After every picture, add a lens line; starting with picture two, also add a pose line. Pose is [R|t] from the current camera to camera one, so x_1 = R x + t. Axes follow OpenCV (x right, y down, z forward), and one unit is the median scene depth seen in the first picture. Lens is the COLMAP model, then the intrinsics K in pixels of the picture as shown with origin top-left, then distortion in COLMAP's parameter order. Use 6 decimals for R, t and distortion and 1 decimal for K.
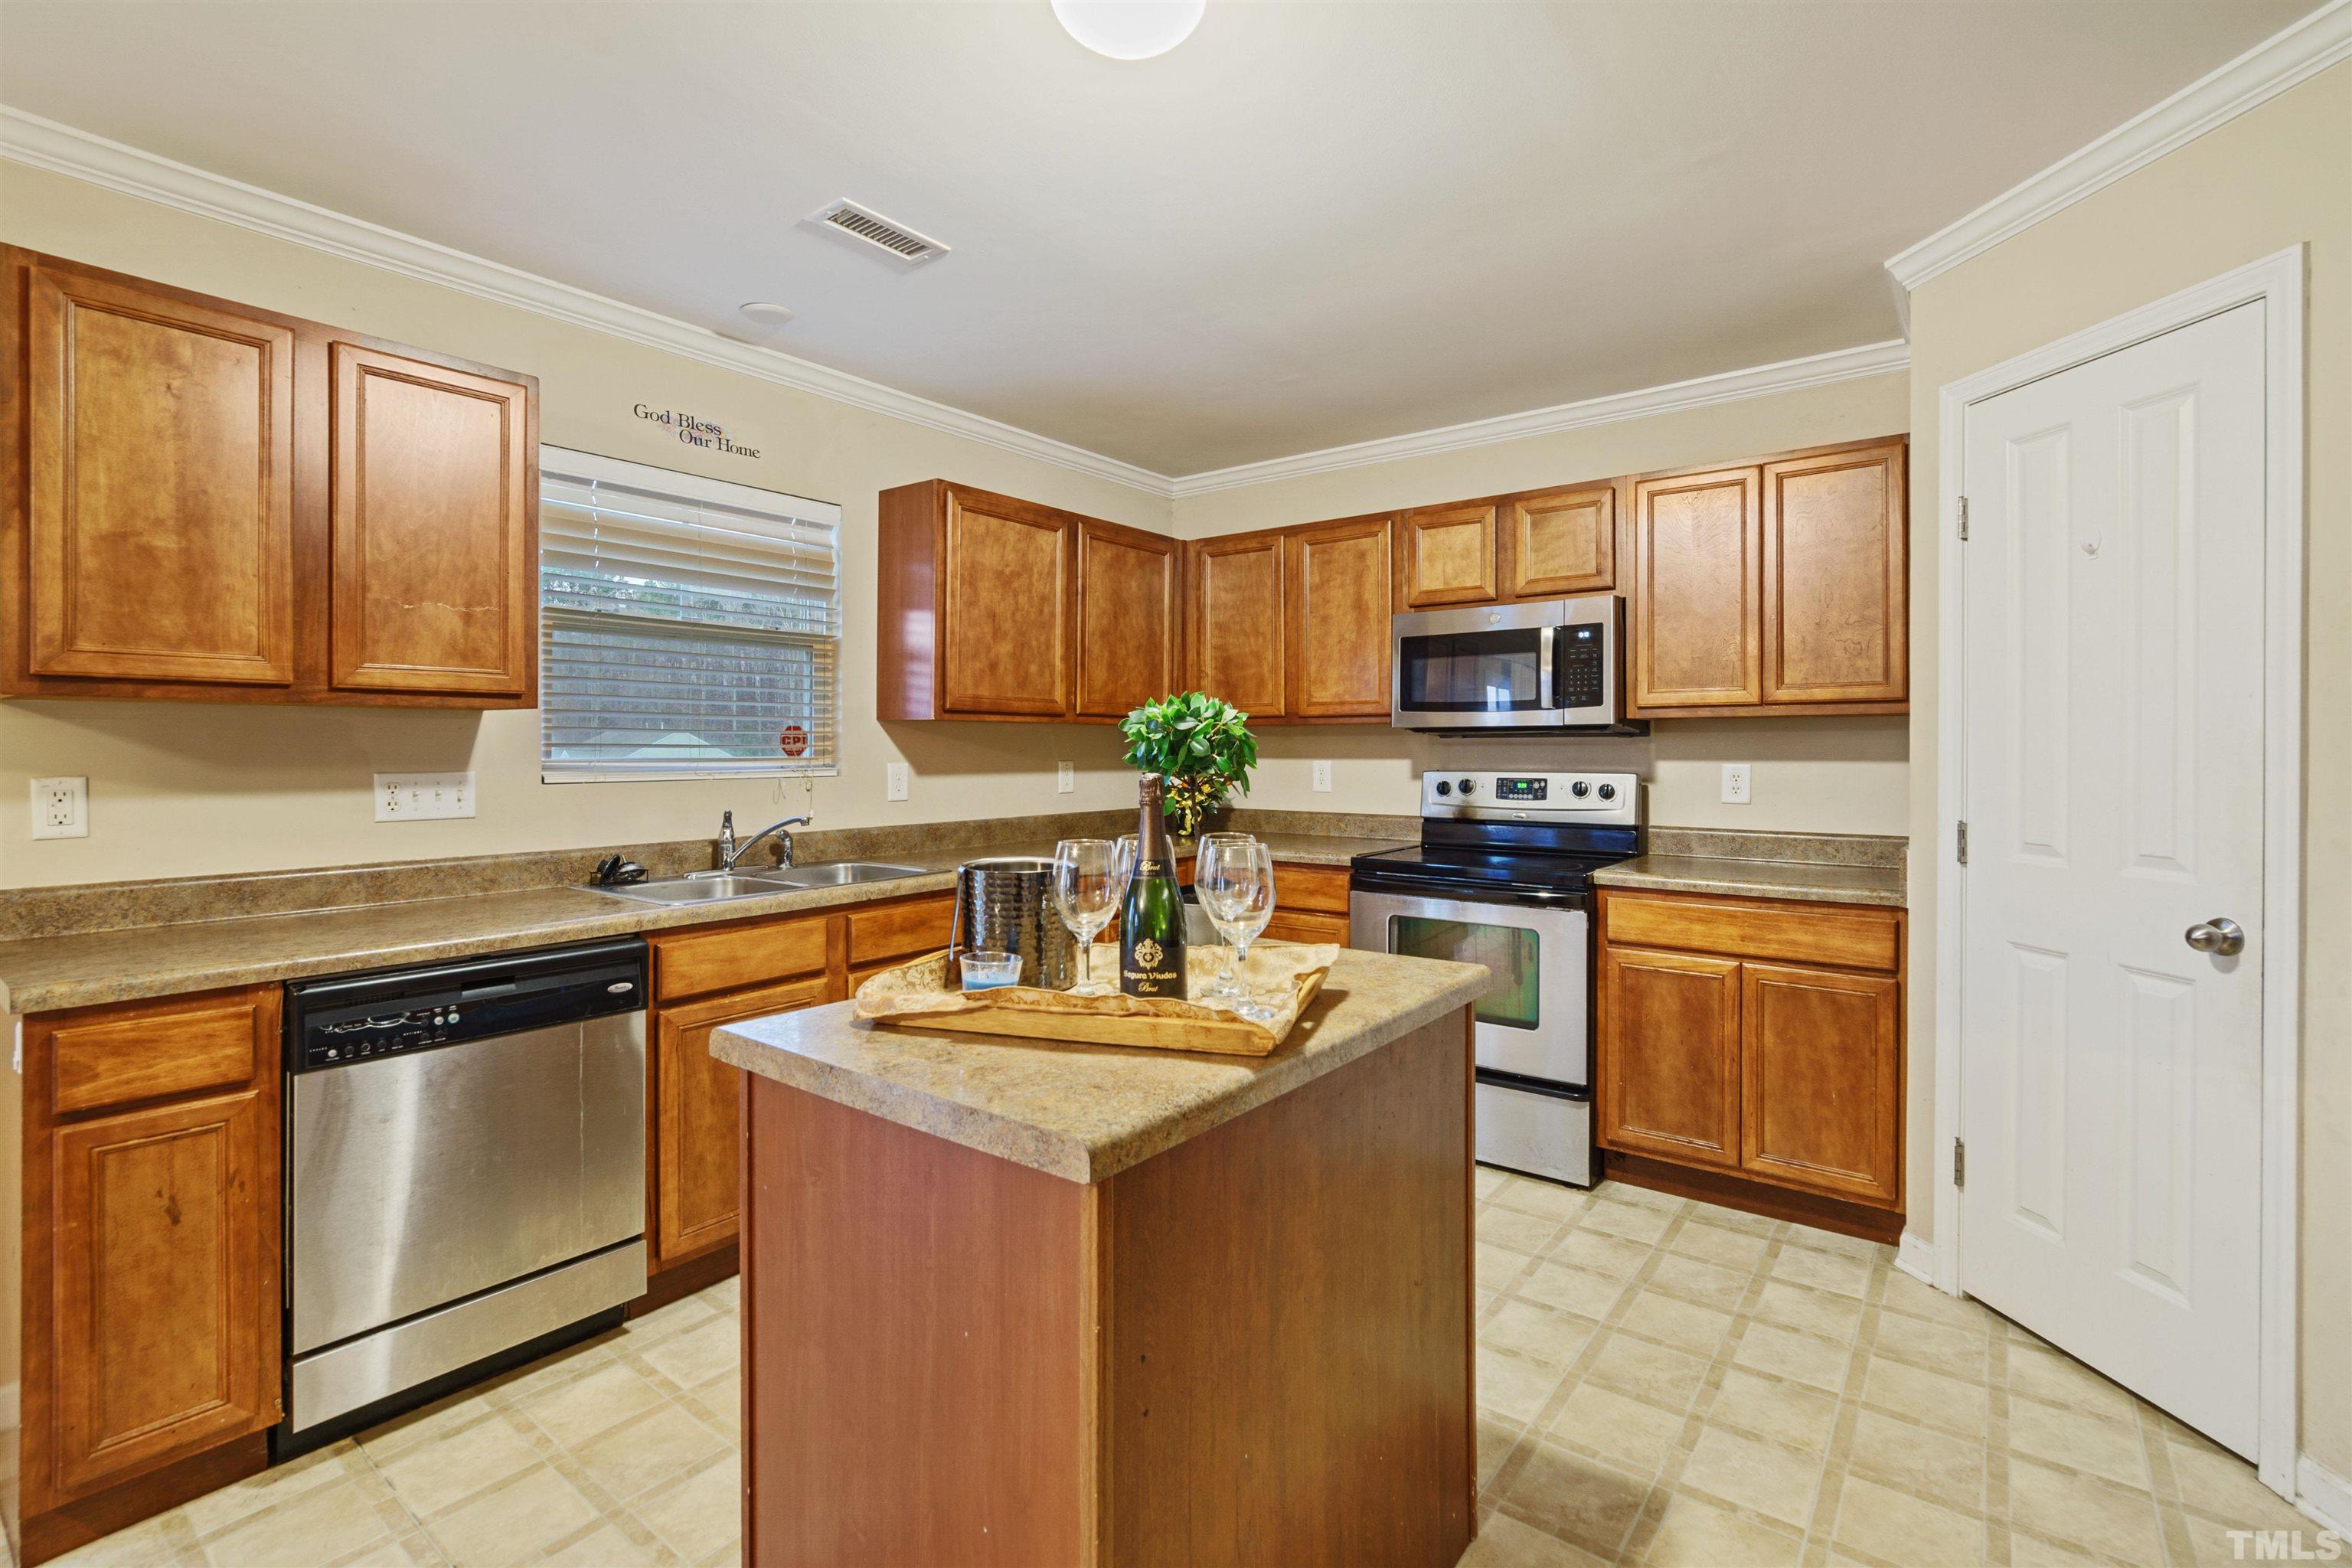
lens RADIAL K [[1064.4, 0, 1176.7], [0, 1064.4, 734.5], [0, 0, 1]] dist [0.002395, 0.000198]
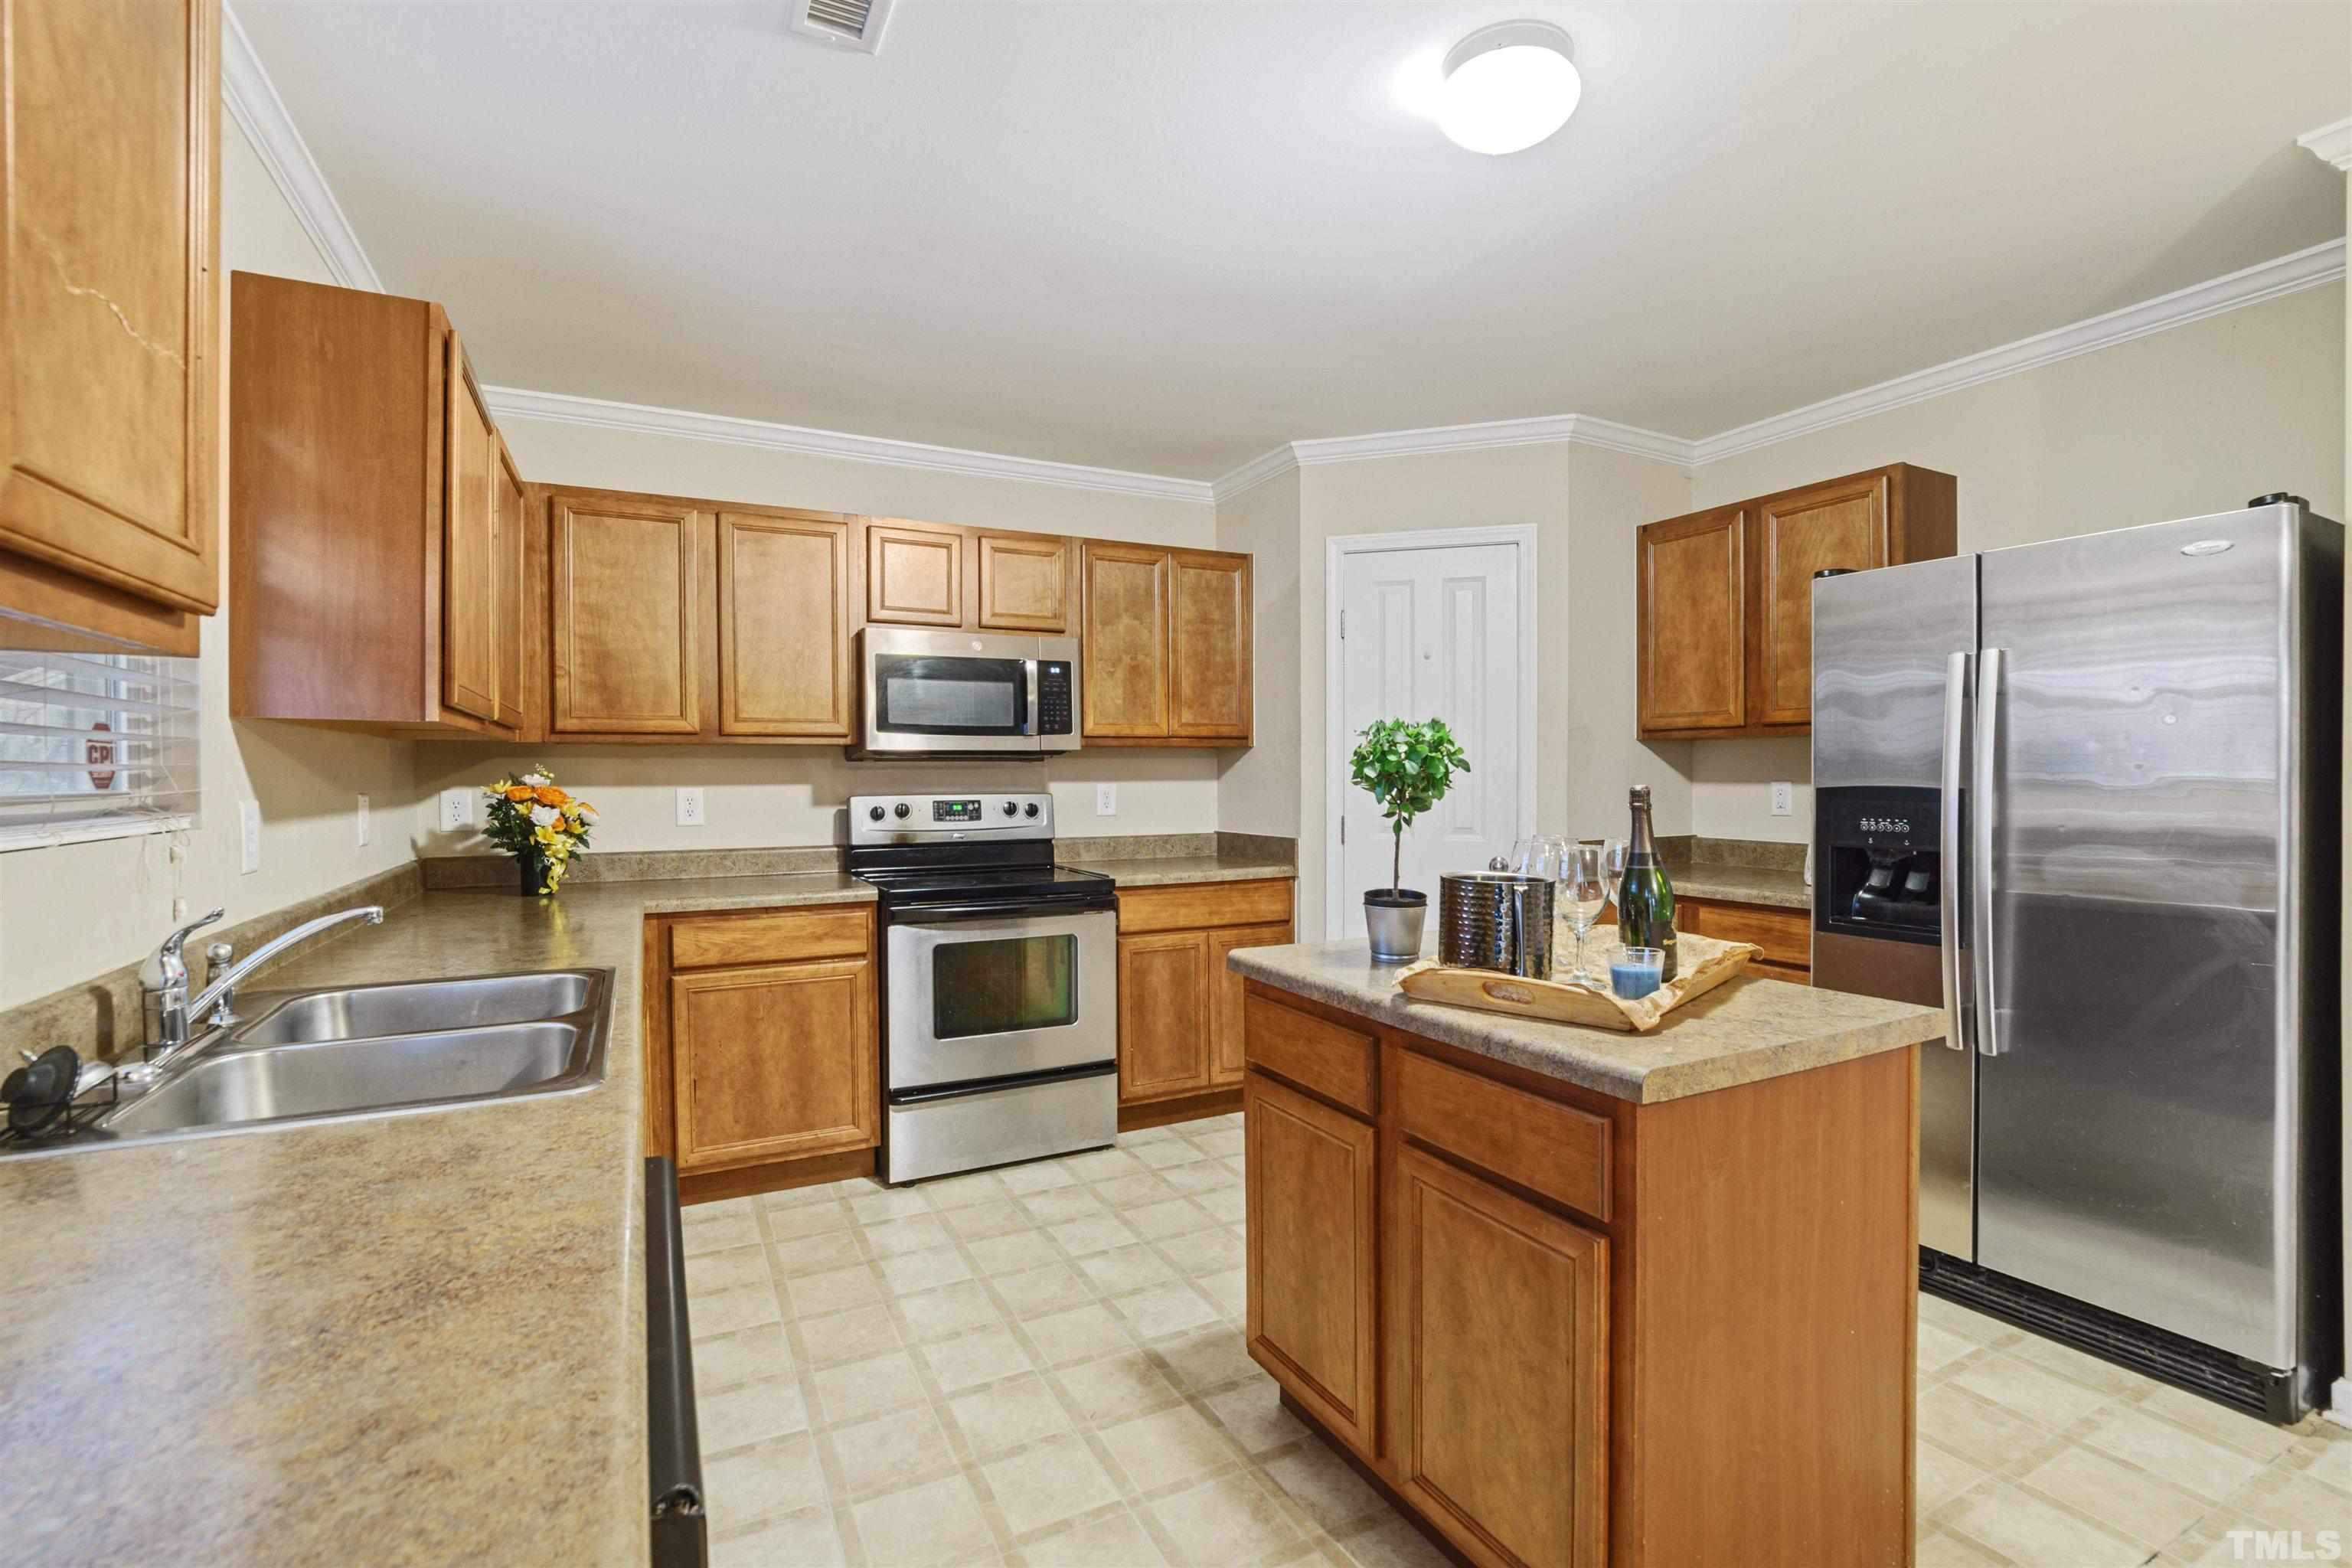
lens RADIAL K [[1067.8, 0, 1176.0], [0, 1067.8, 784.0], [0, 0, 1]] dist [-0.029452, 0.000203]
pose [[0.426666, -0.012166, 0.904328, -0.583605], [-0.007906, 0.999821, 0.017180, 0.005876], [-0.904375, -0.014480, 0.426493, 0.401303]]
